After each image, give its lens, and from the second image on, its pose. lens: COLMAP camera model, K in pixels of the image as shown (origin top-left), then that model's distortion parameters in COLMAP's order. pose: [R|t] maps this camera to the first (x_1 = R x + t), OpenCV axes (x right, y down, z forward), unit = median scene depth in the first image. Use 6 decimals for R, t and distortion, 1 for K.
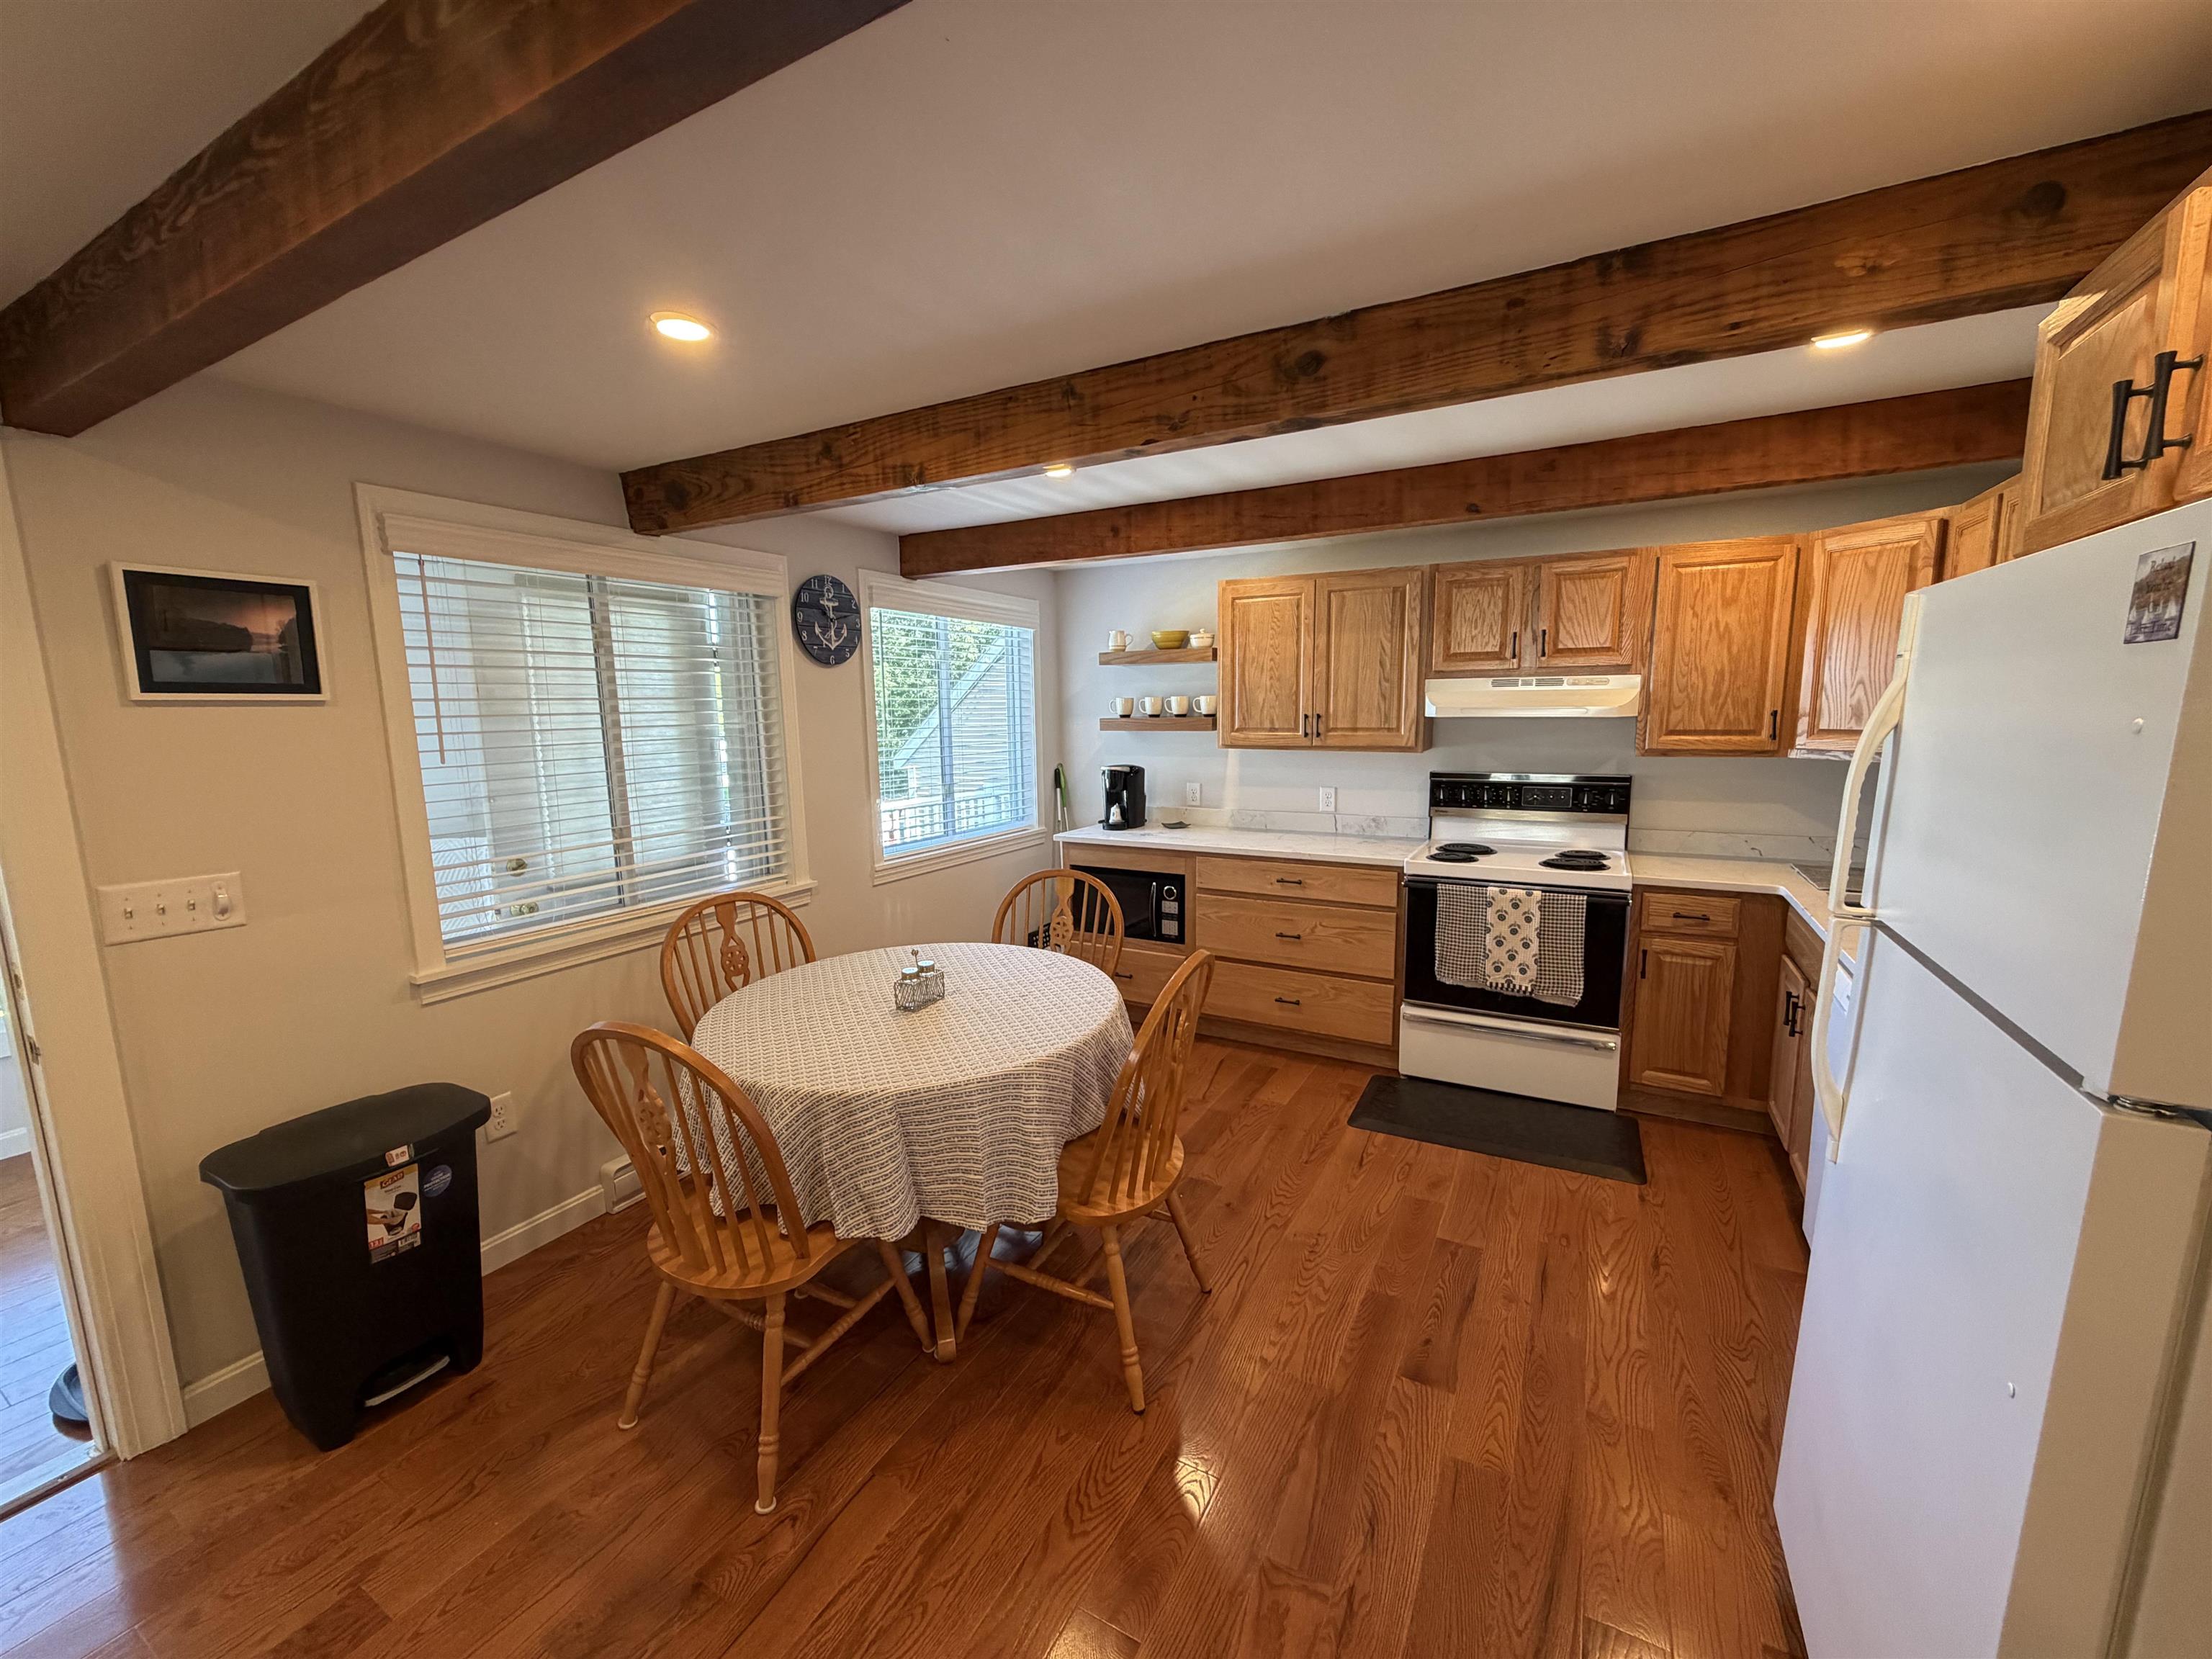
lens RADIAL K [[881.4, 0, 1103.6], [0, 881.4, 829.7], [0, 0, 1]] dist [0.000107, -0.000227]
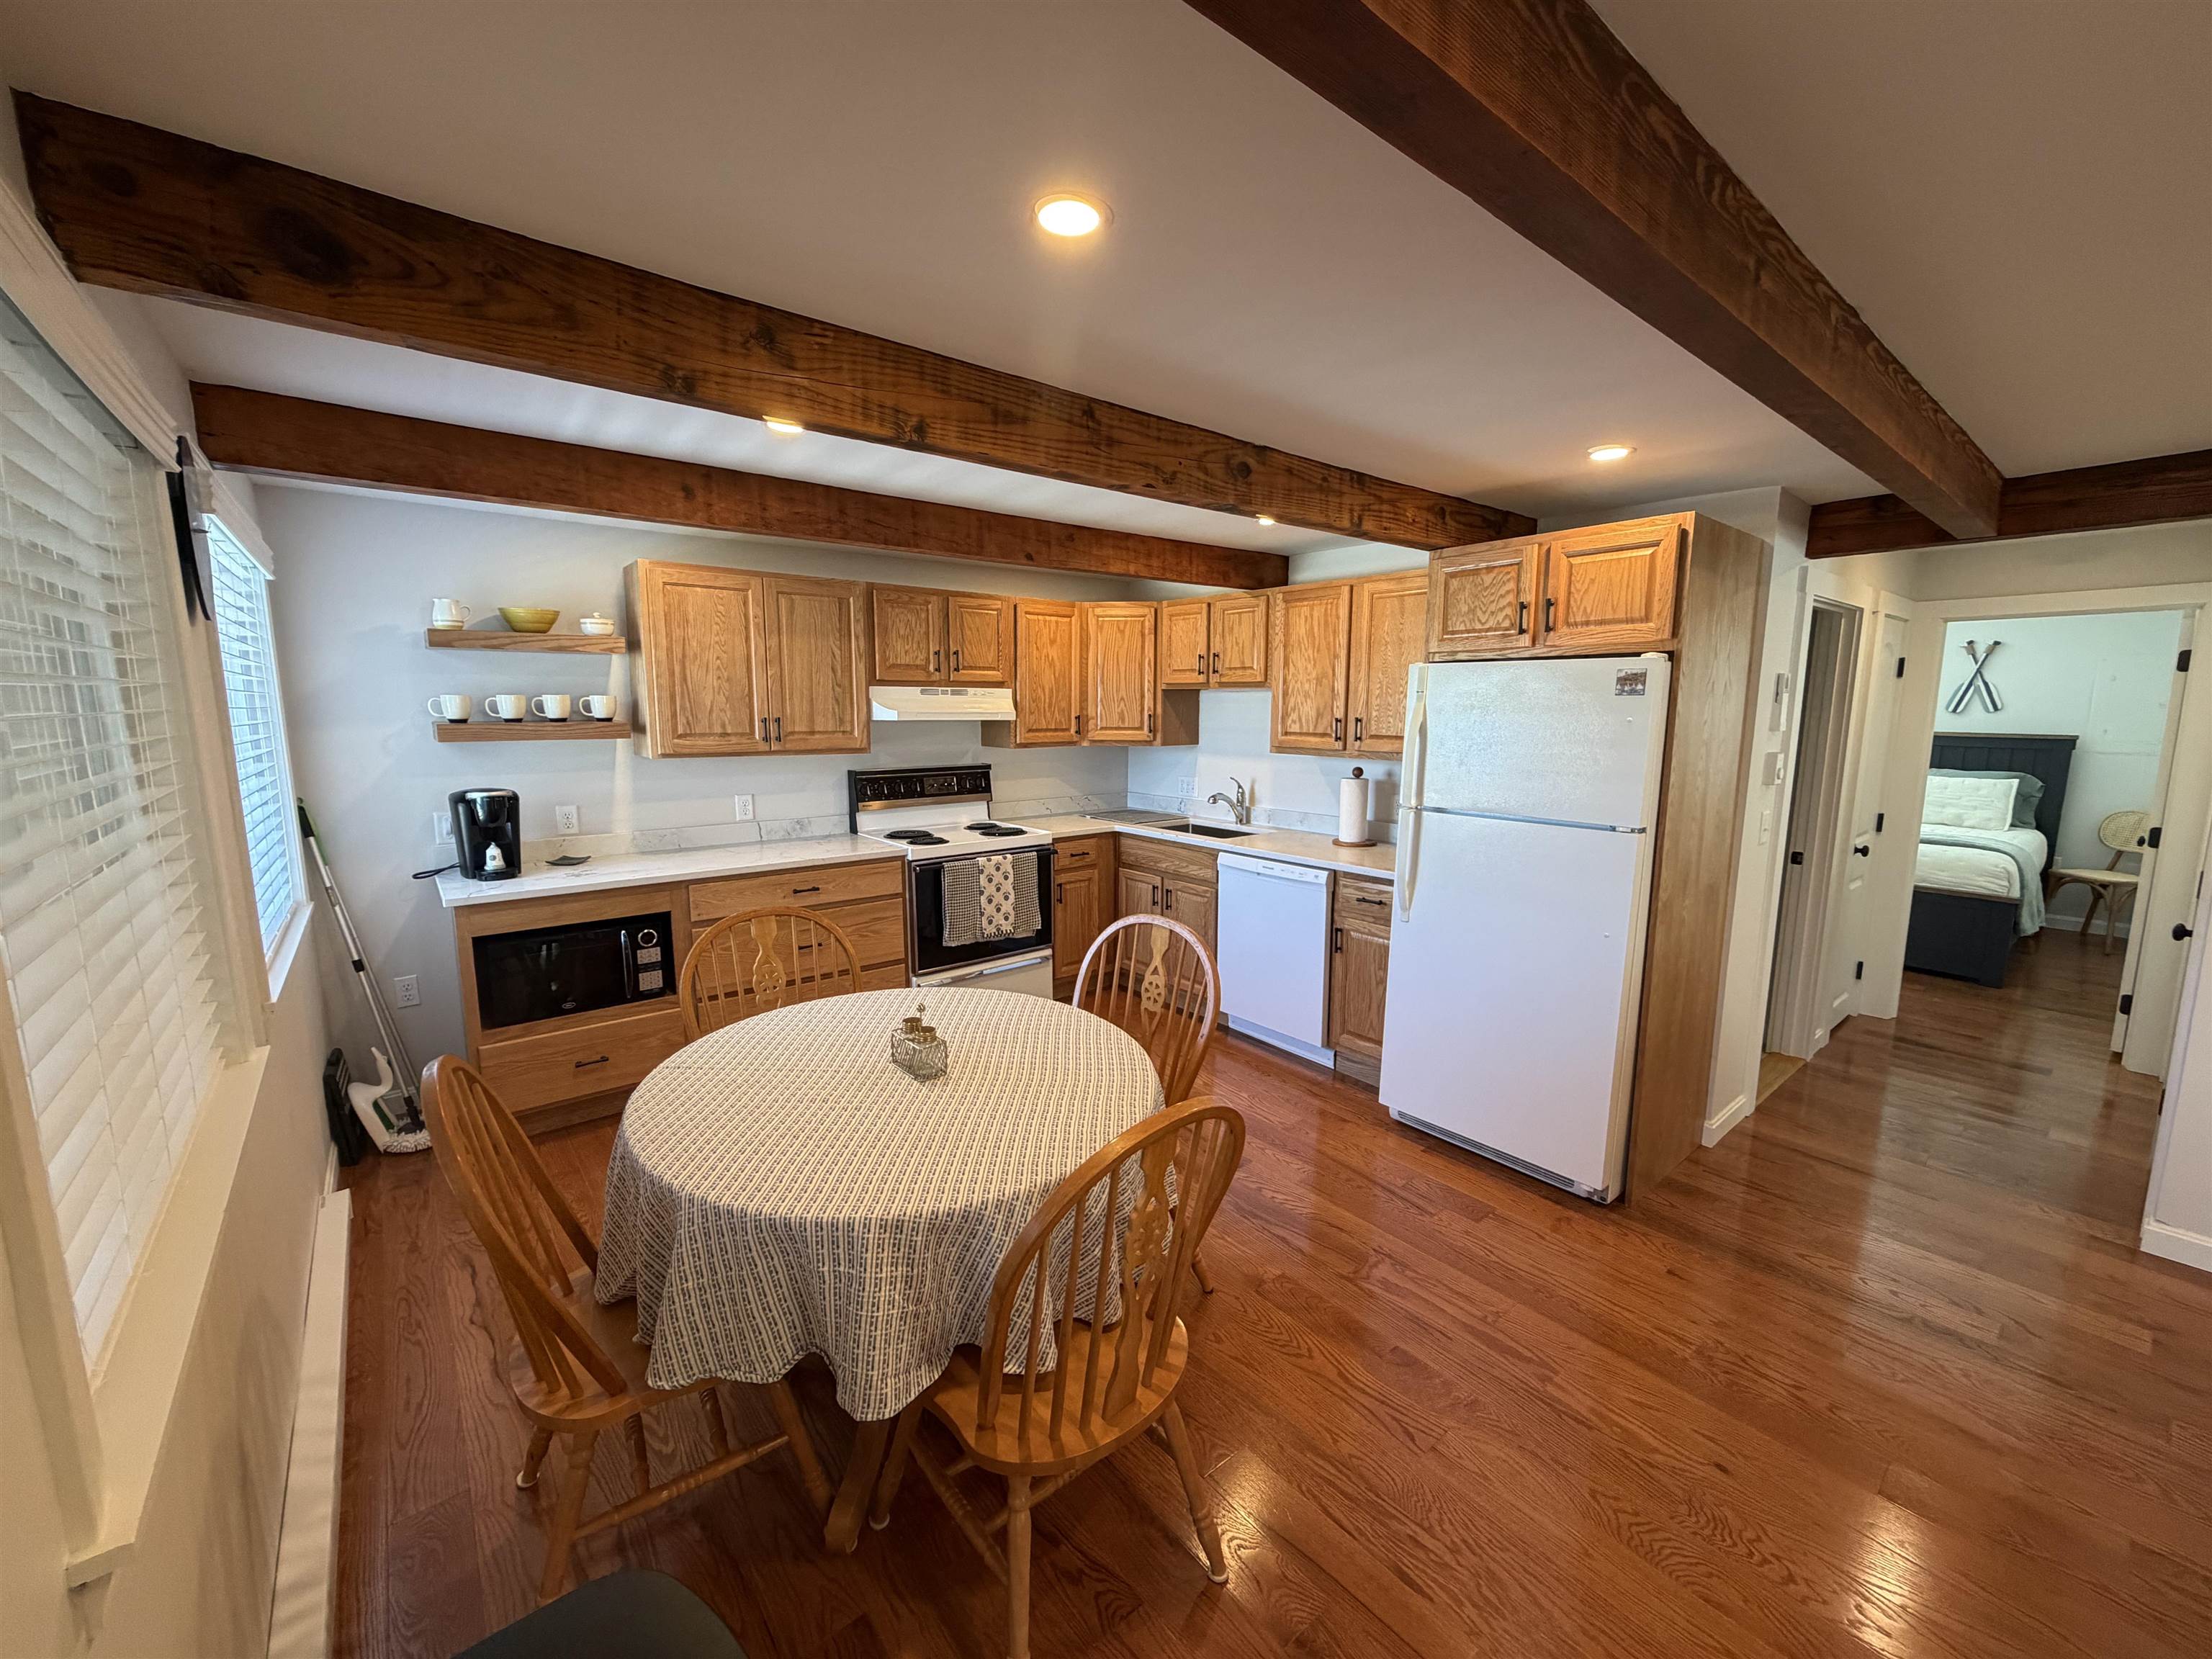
lens RADIAL K [[881.4, 0, 1103.6], [0, 881.4, 829.7], [0, 0, 1]] dist [0.000107, -0.000227]
pose [[0.370741, -0.117403, 0.921286, -0.623286], [0.122029, 0.989536, 0.076994, -0.047264], [-0.920684, 0.083879, 0.381188, 0.363938]]
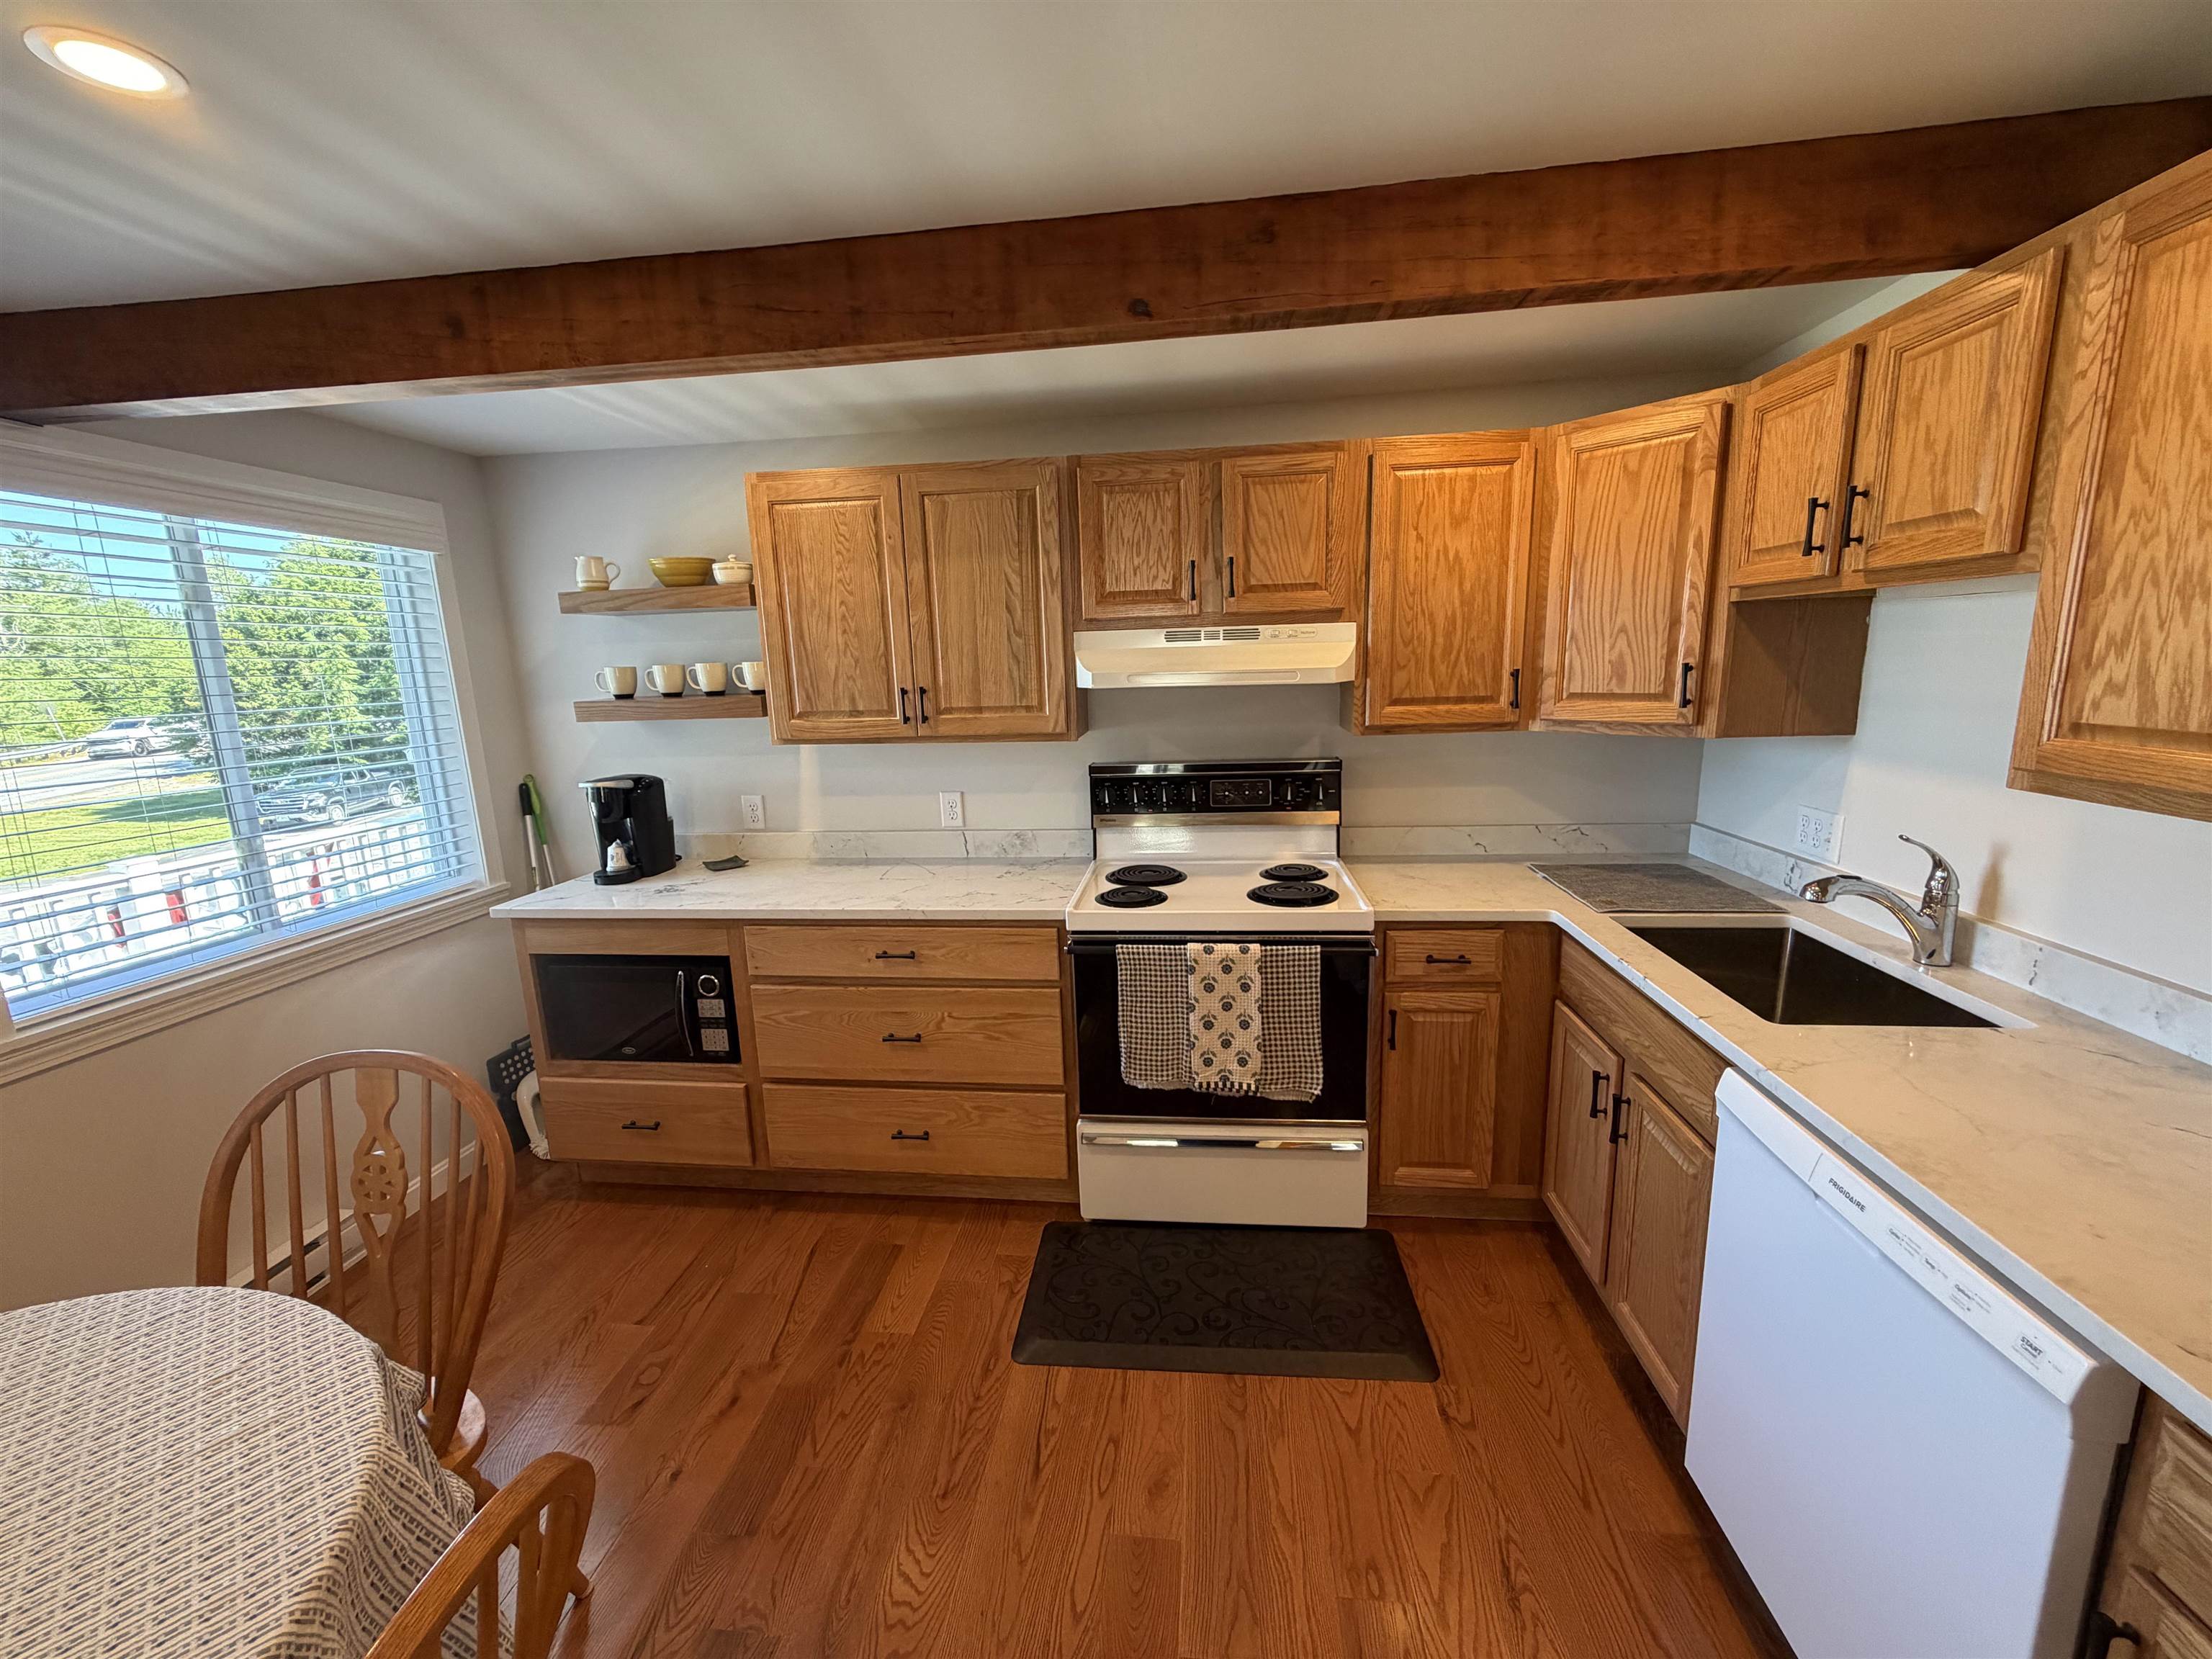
lens RADIAL K [[881.4, 0, 1103.6], [0, 881.4, 829.7], [0, 0, 1]] dist [0.000107, -0.000227]
pose [[0.924287, -0.088988, 0.371179, 0.137450], [0.073306, 0.995726, 0.056176, -0.062822], [-0.374592, -0.024713, 0.926860, 0.405960]]
